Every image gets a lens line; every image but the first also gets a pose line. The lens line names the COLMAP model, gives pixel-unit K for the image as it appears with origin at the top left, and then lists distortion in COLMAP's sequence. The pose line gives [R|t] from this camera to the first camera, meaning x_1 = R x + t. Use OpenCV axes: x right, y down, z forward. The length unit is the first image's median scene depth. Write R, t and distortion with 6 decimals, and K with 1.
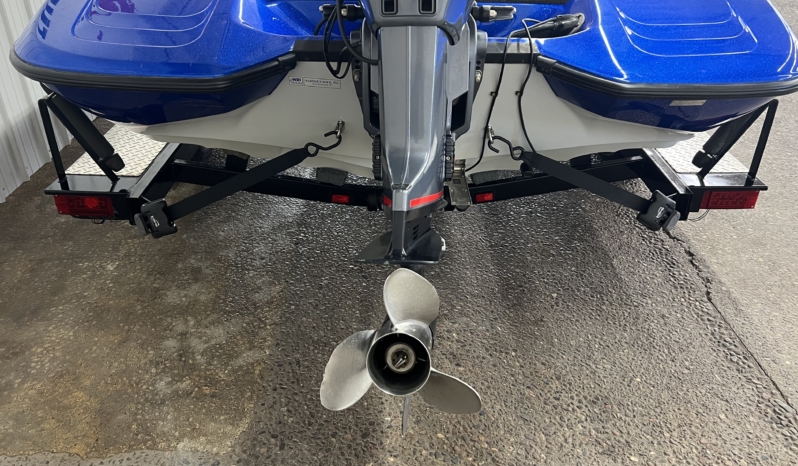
lens RADIAL K [[623.2, 0, 398.0], [0, 623.2, 236.3], [0, 0, 1]] dist [0.041742, -0.067338]
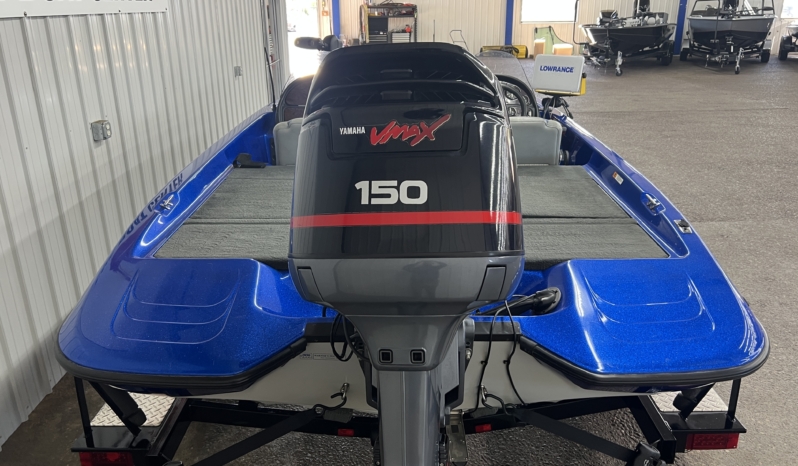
lens RADIAL K [[623.0, 0, 399.0], [0, 623.0, 233.0], [0, 0, 1]] dist [0.005312, -0.003403]
pose [[0.999761, -0.020385, -0.007955, 0.016468], [0.018419, 0.980227, -0.197017, -0.237262], [0.011814, 0.196823, 0.980368, -0.128544]]
